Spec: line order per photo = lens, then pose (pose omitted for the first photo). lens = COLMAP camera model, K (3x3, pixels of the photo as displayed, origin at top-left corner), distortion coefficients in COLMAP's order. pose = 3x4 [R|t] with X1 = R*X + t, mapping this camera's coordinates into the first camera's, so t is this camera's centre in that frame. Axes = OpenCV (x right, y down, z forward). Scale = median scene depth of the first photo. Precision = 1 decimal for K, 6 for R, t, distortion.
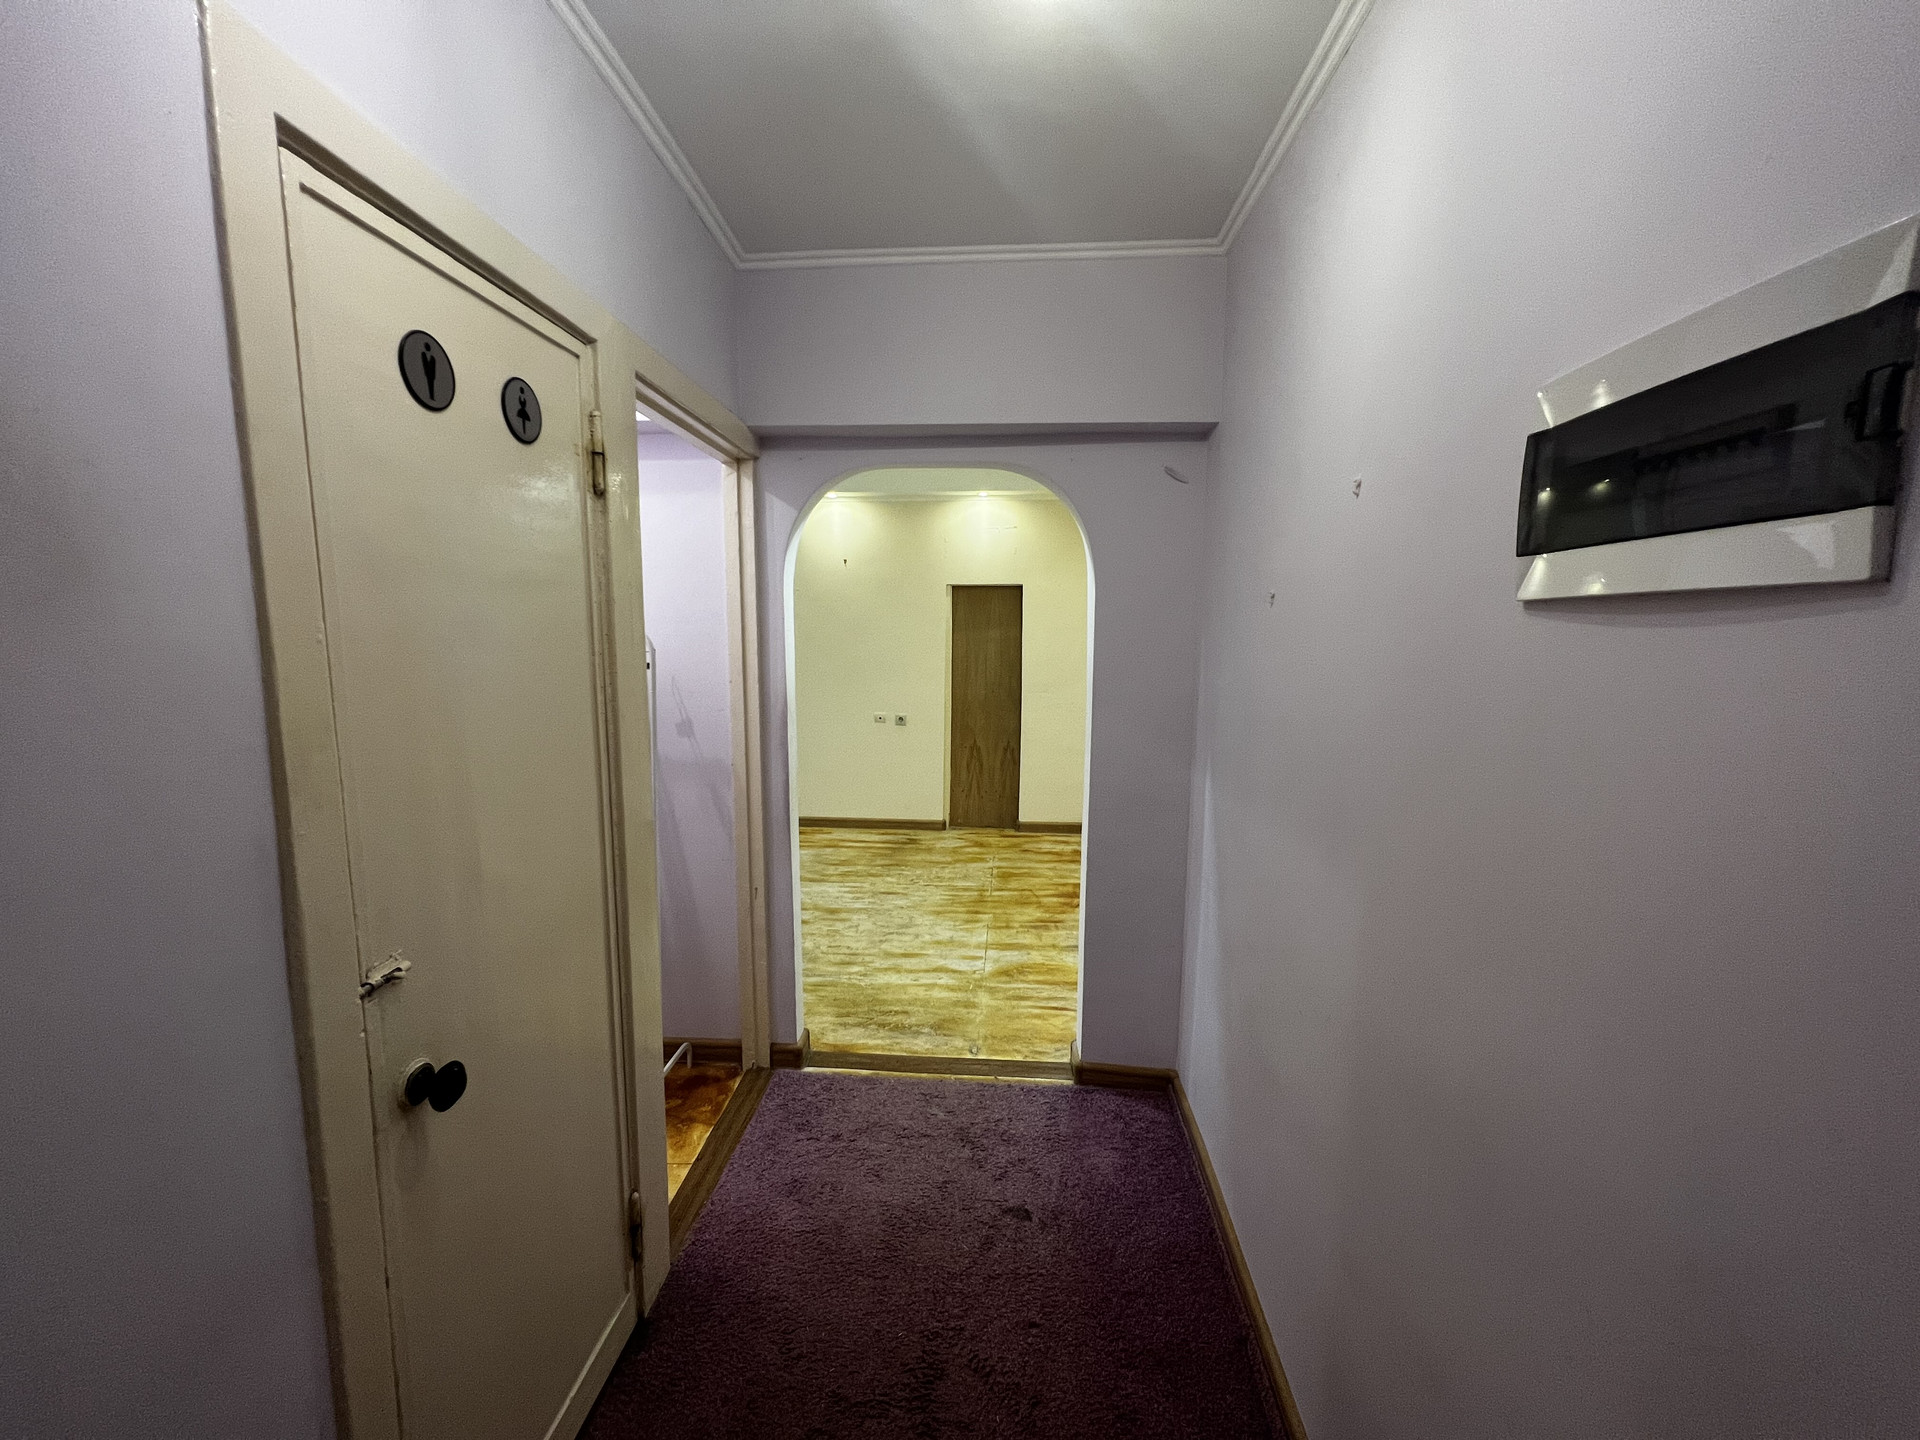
lens RADIAL K [[767.0, 0, 955.4], [0, 767.0, 715.5], [0, 0, 1]] dist [-0.002633, 0.000684]
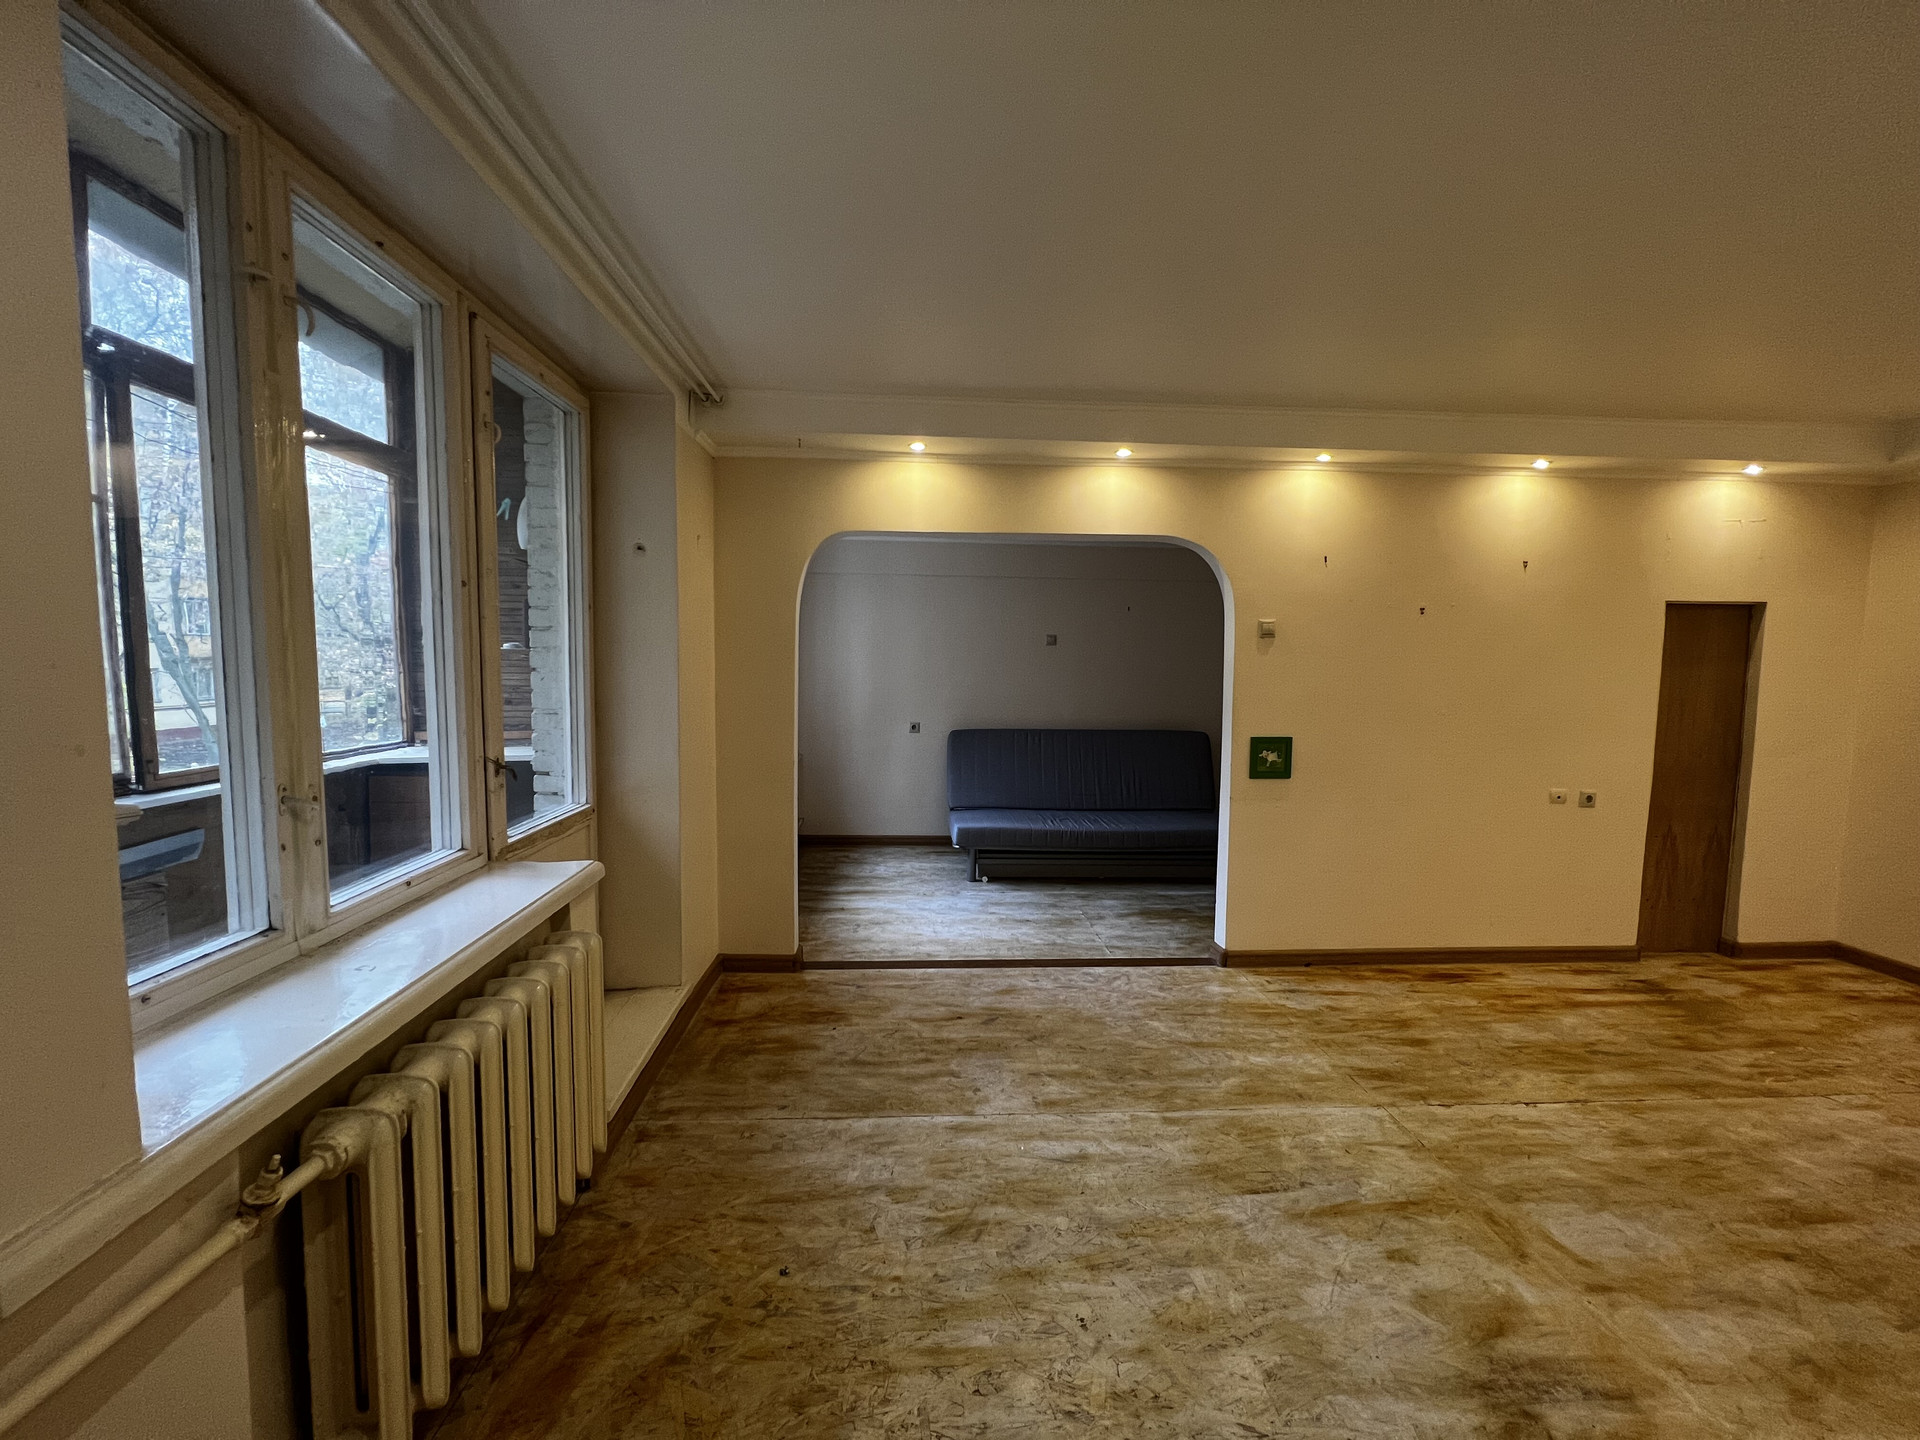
lens RADIAL K [[767.0, 0, 955.4], [0, 767.0, 715.5], [0, 0, 1]] dist [-0.002633, 0.000684]
pose [[0.990688, -0.003830, 0.136100, -0.849099], [0.010723, 0.998694, -0.049953, -0.048031], [-0.135731, 0.050947, 0.989435, 0.479530]]
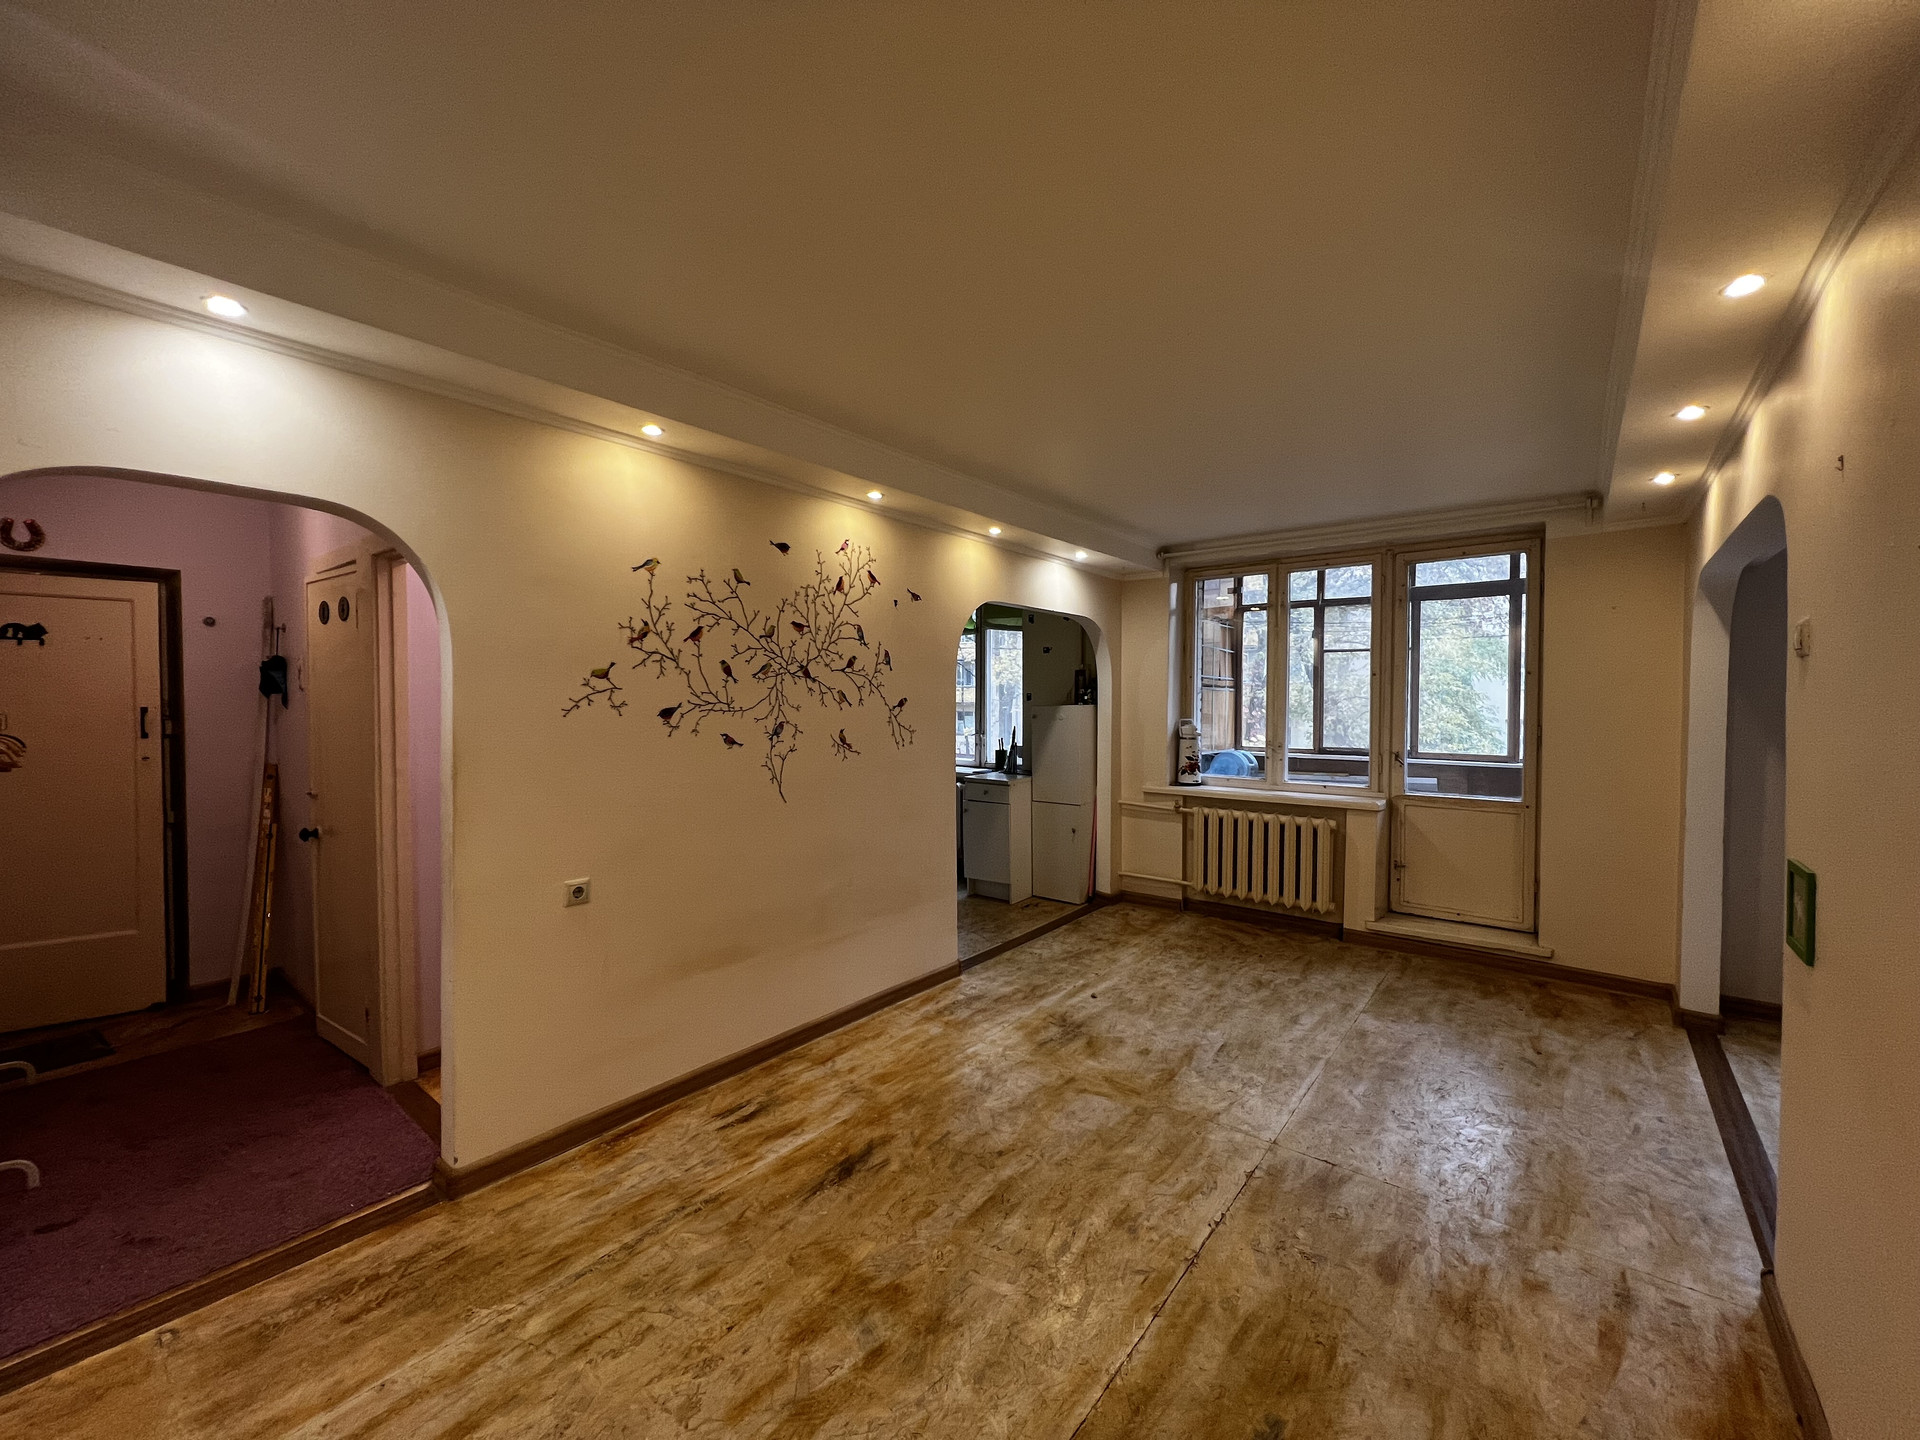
lens RADIAL K [[767.0, 0, 955.4], [0, 767.0, 715.5], [0, 0, 1]] dist [-0.002633, 0.000684]
pose [[-0.569250, 0.010652, -0.822095, 0.099796], [-0.103709, 0.990999, 0.084653, -0.121136], [0.815597, 0.133448, -0.563021, 1.072537]]
